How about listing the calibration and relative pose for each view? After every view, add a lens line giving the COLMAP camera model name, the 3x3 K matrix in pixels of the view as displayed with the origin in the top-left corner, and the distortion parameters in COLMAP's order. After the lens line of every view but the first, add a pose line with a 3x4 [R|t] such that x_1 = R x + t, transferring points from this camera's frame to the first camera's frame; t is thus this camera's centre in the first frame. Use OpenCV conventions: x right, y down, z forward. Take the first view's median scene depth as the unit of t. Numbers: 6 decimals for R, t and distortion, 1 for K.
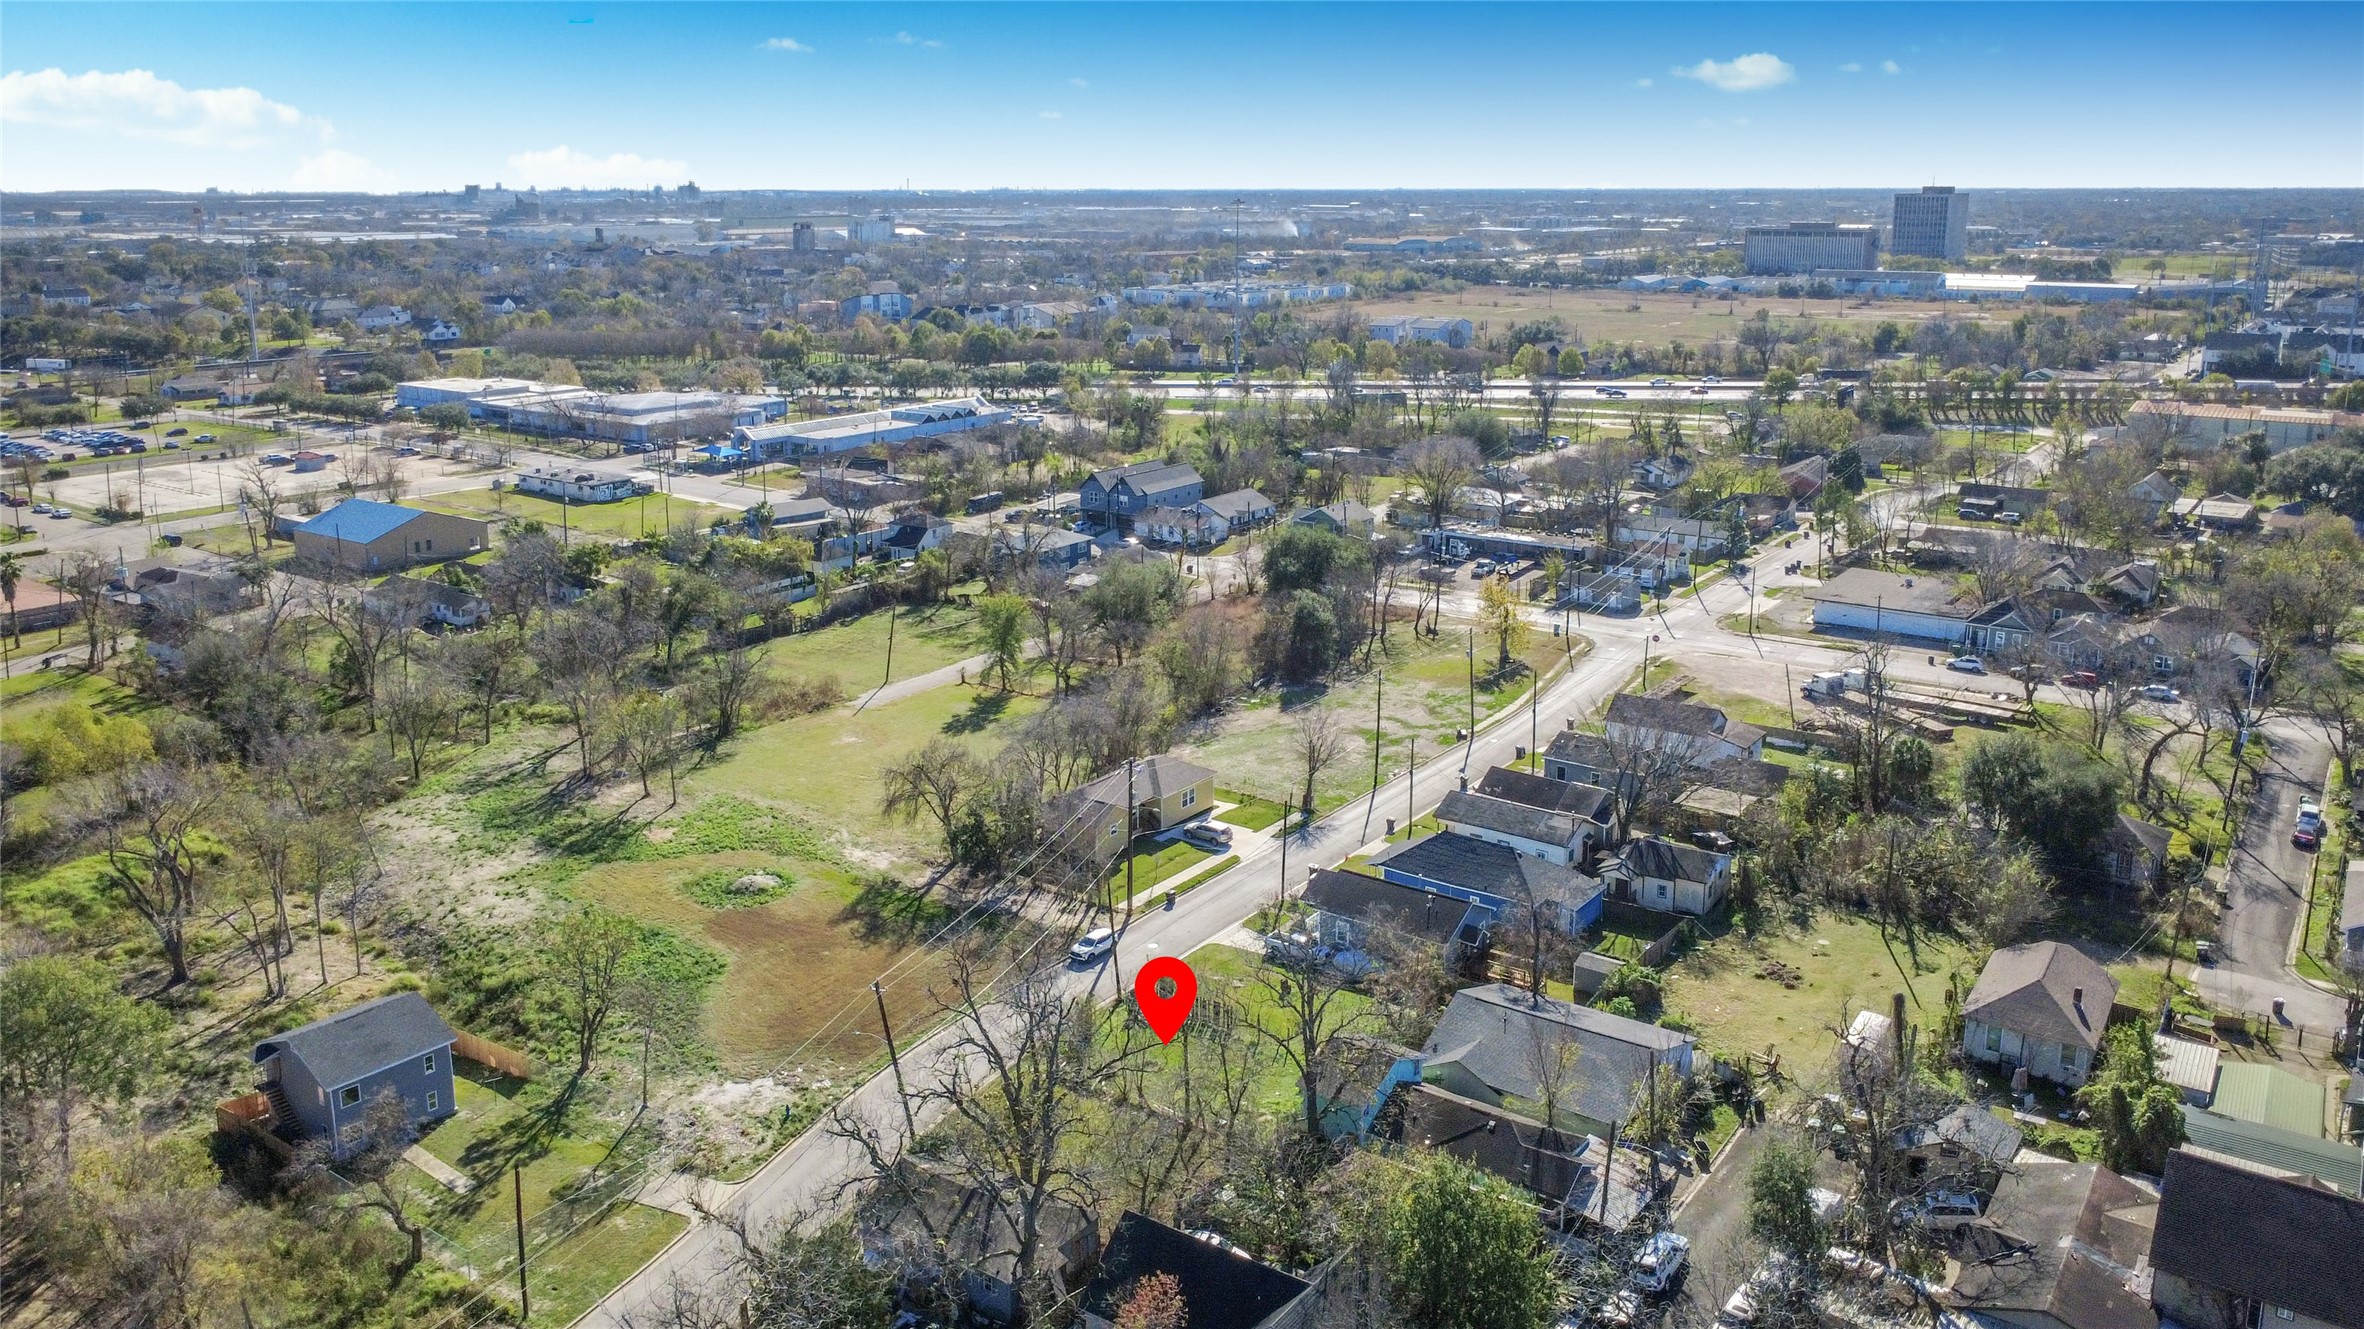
lens RADIAL K [[1729.3, 0, 1187.4], [0, 1729.3, 656.0], [0, 0, 1]] dist [0.001021, -0.001395]
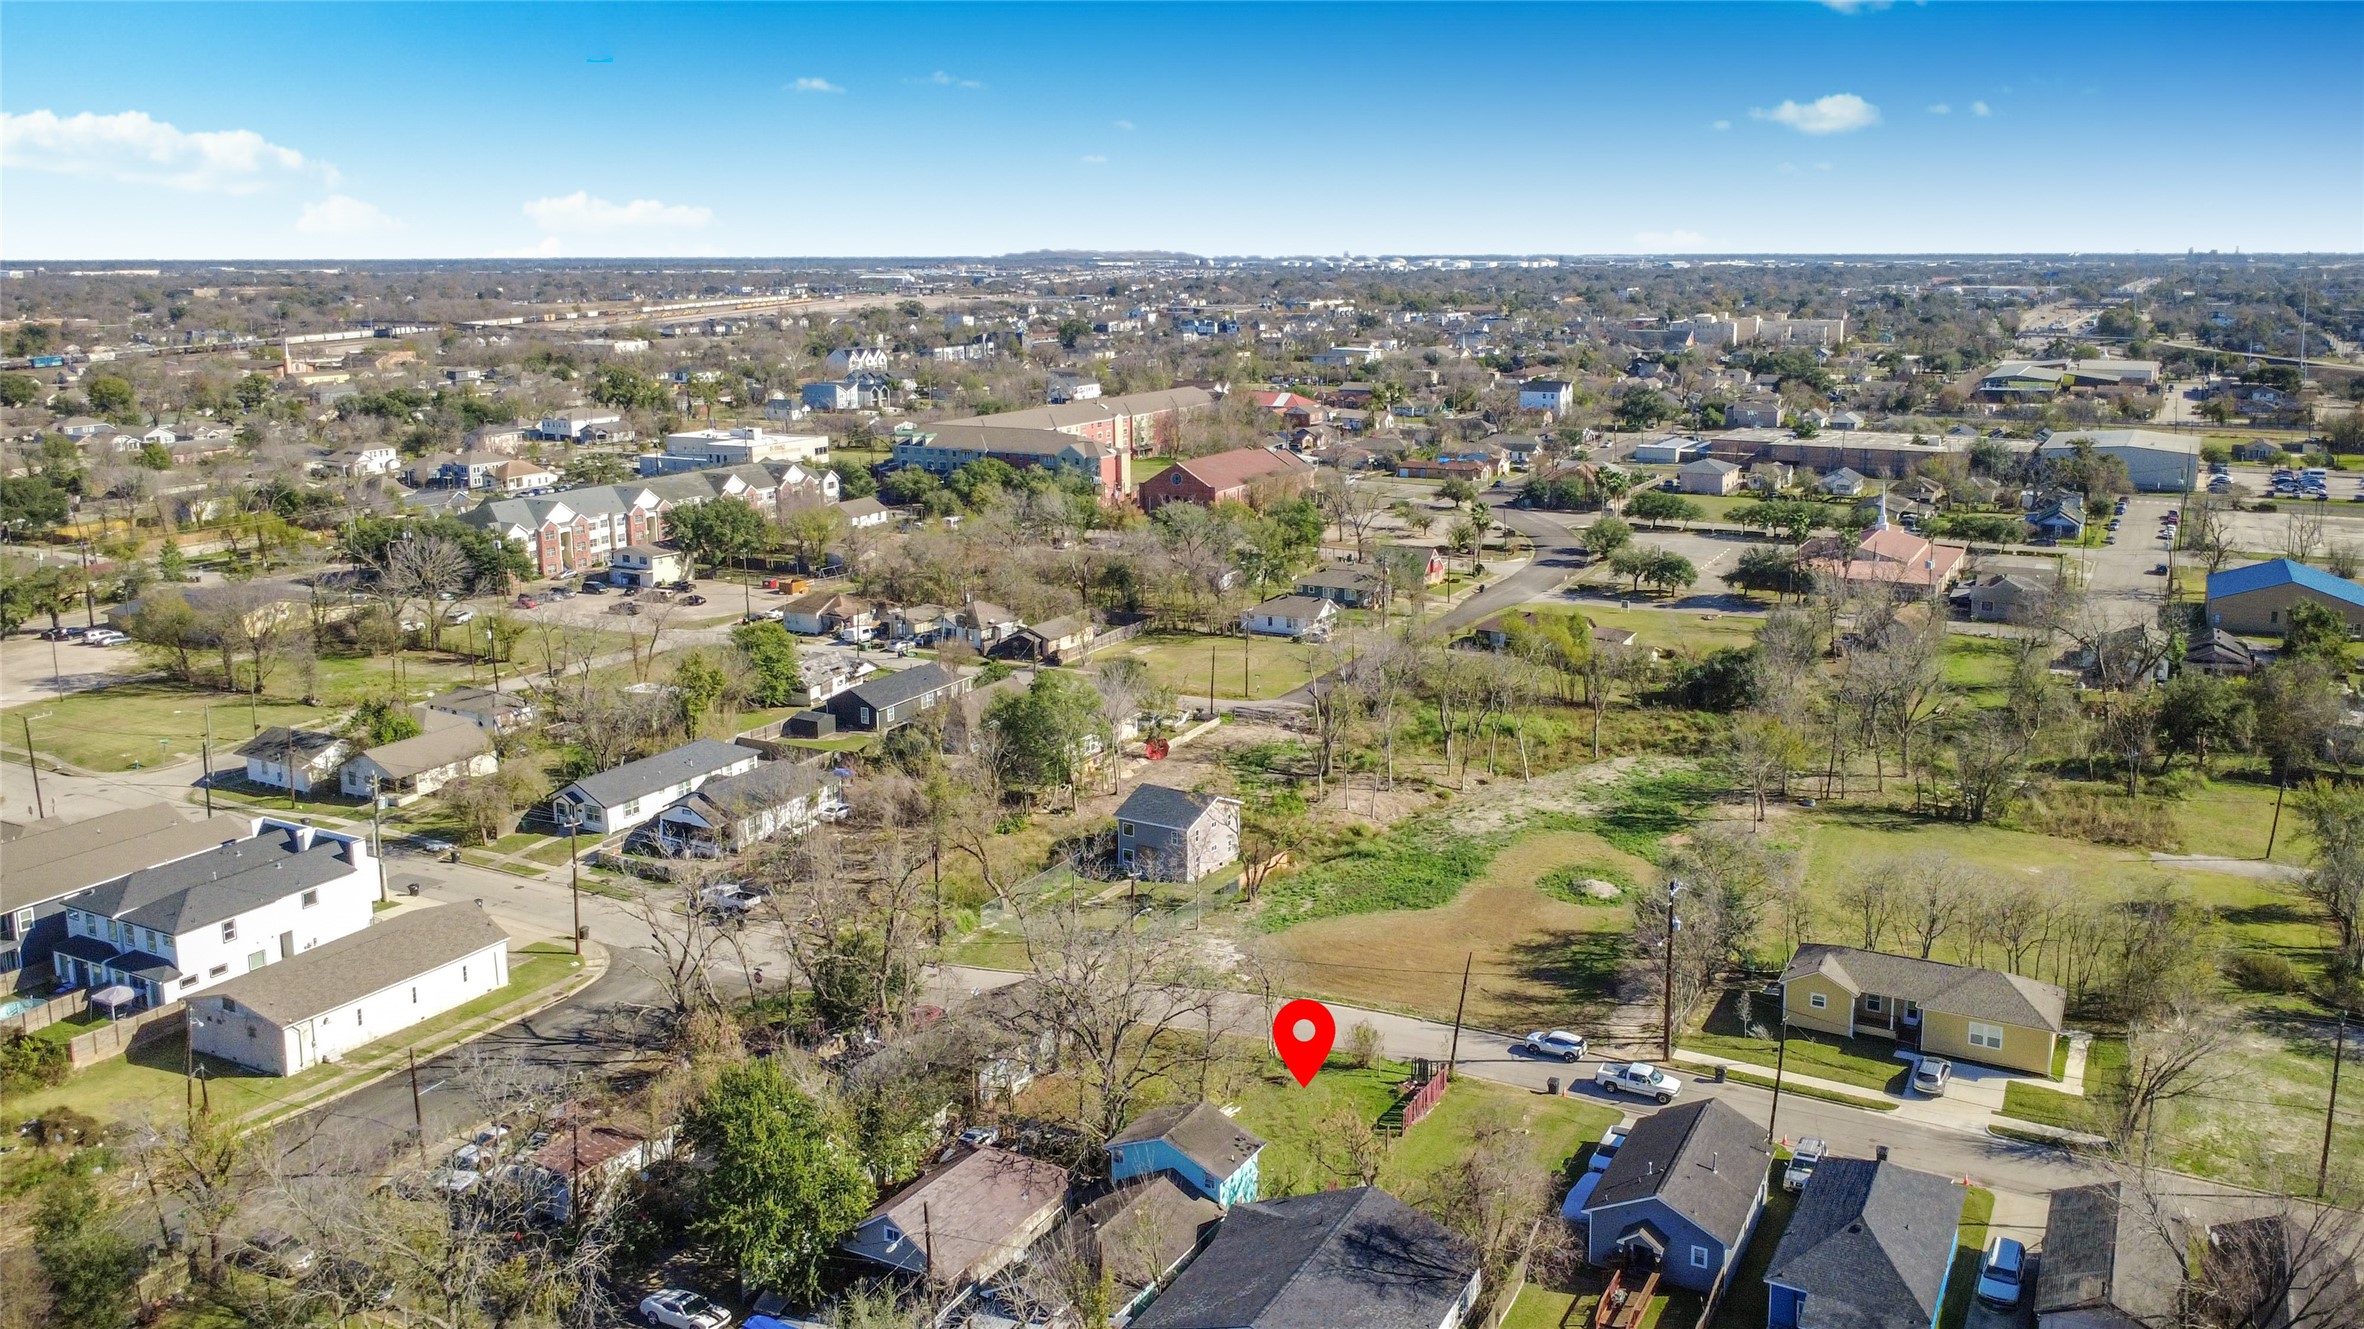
lens RADIAL K [[1758.1, 0, 1270.2], [0, 1758.1, 574.9], [0, 0, 1]] dist [0.001489, -0.003419]
pose [[0.151756, 0.181163, -0.971674, 0.657132], [-0.257524, 0.956354, 0.138087, -0.132372], [0.954281, 0.229274, 0.191786, 0.533859]]
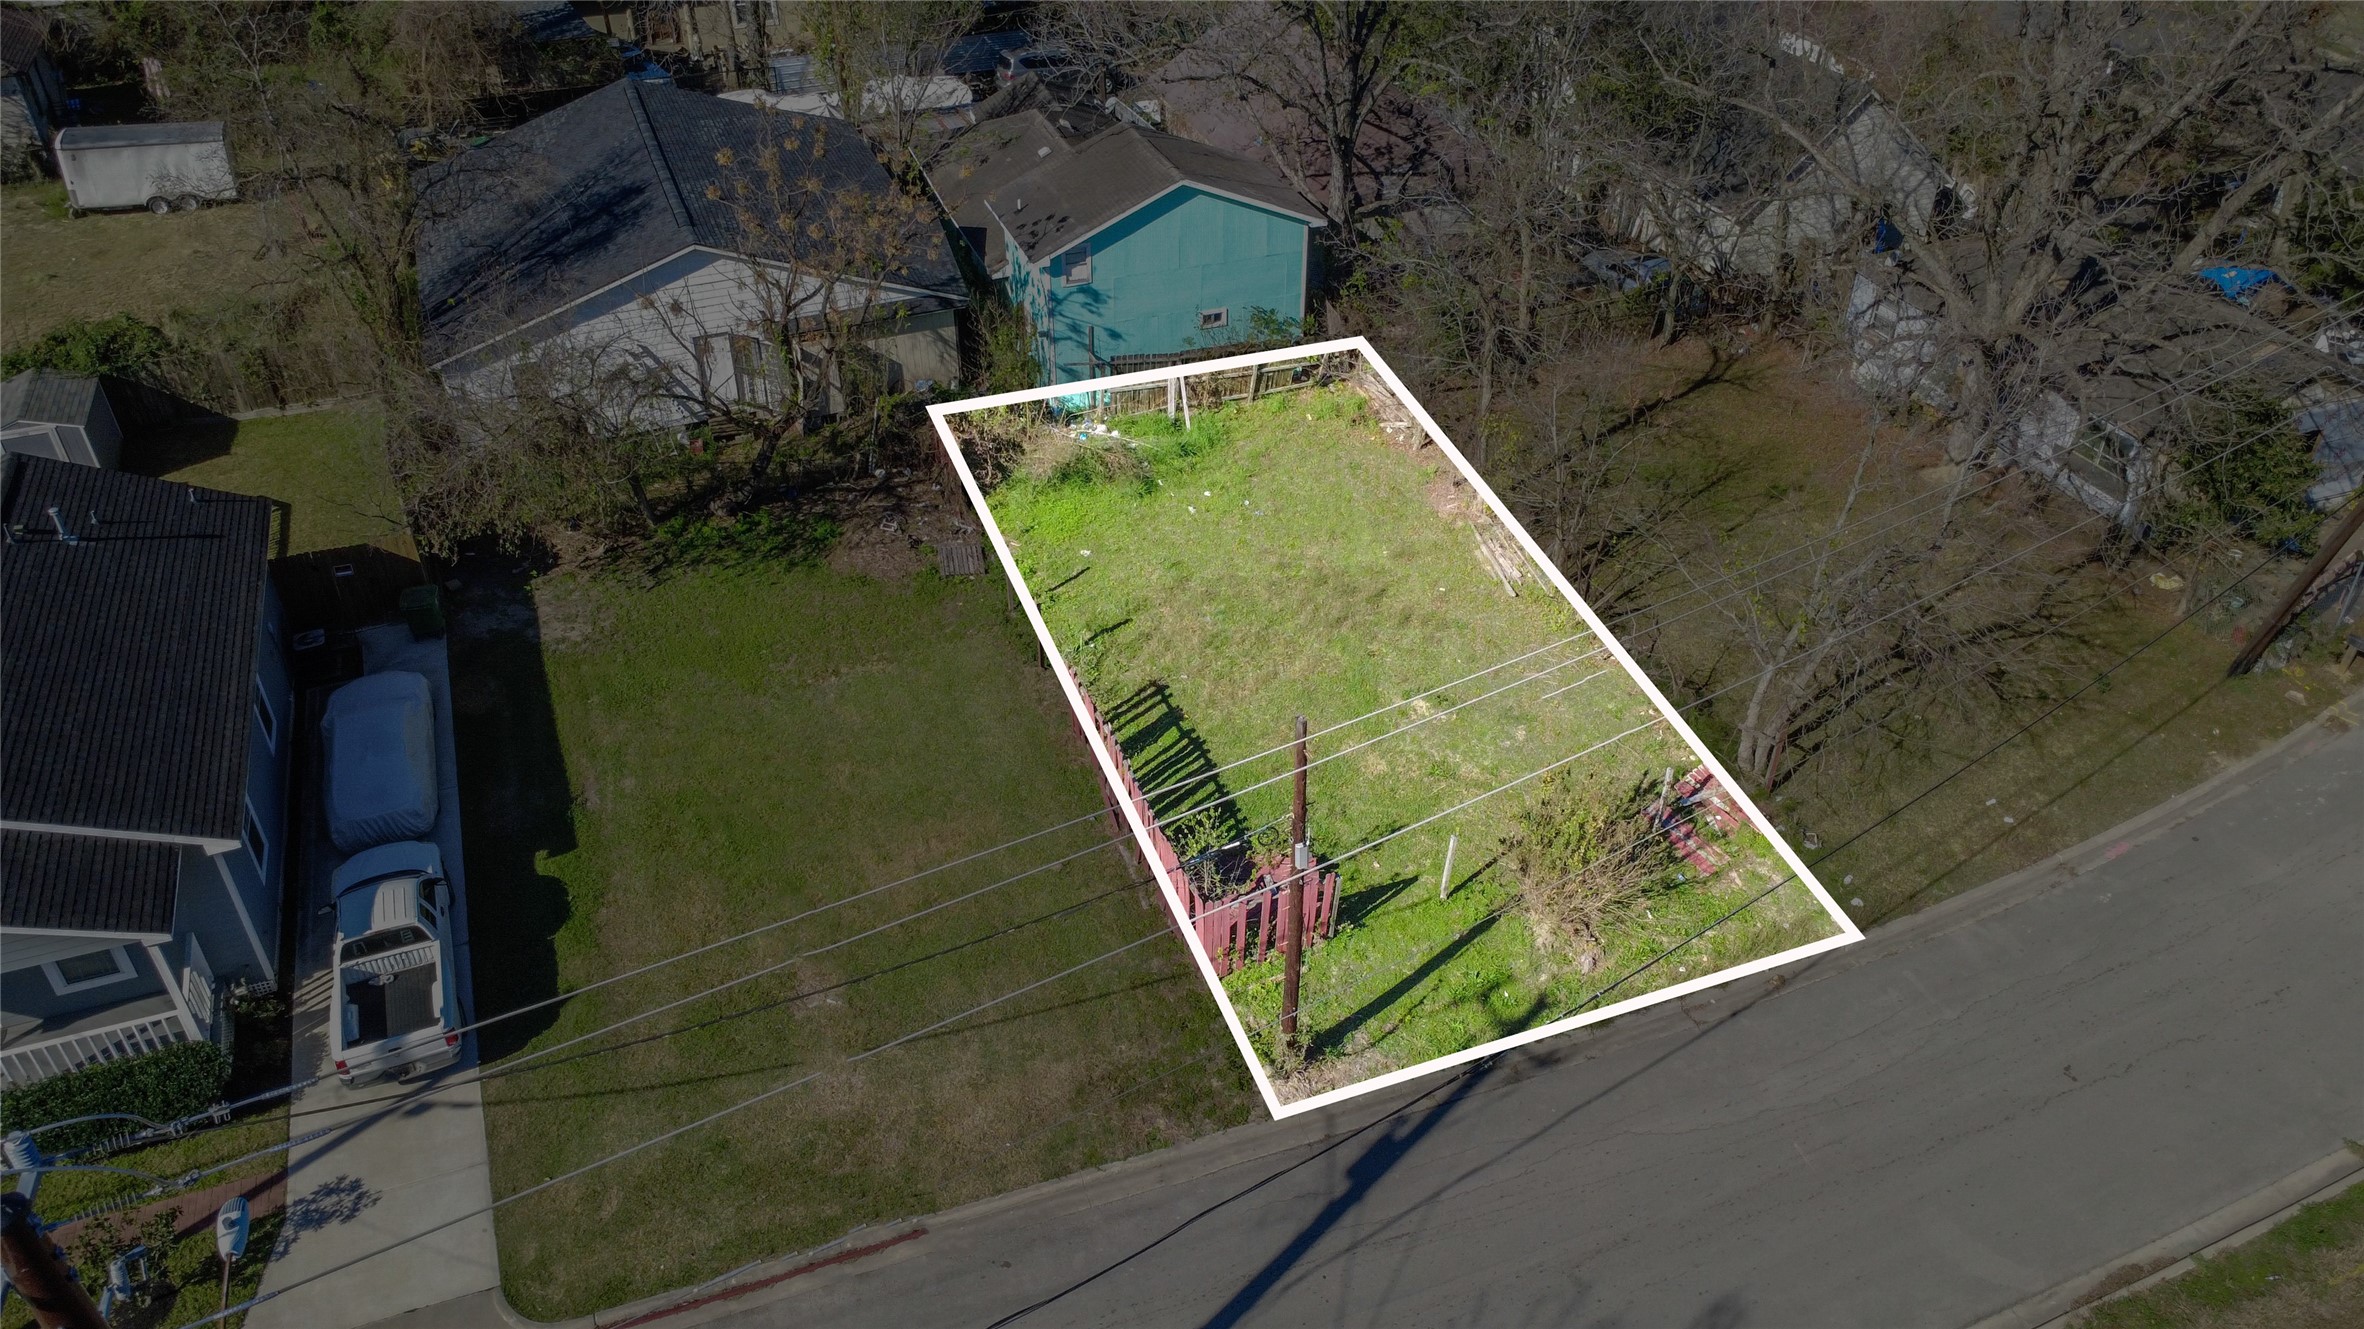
lens RADIAL K [[1731.5, 0, 1182.0], [0, 1731.5, 650.6], [0, 0, 1]] dist [-0.000844, 0.004837]
pose [[-0.837769, -0.308917, 0.450237, -0.090067], [0.149493, 0.663300, 0.733270, -0.002398], [-0.525162, 0.681618, -0.509511, 0.871680]]
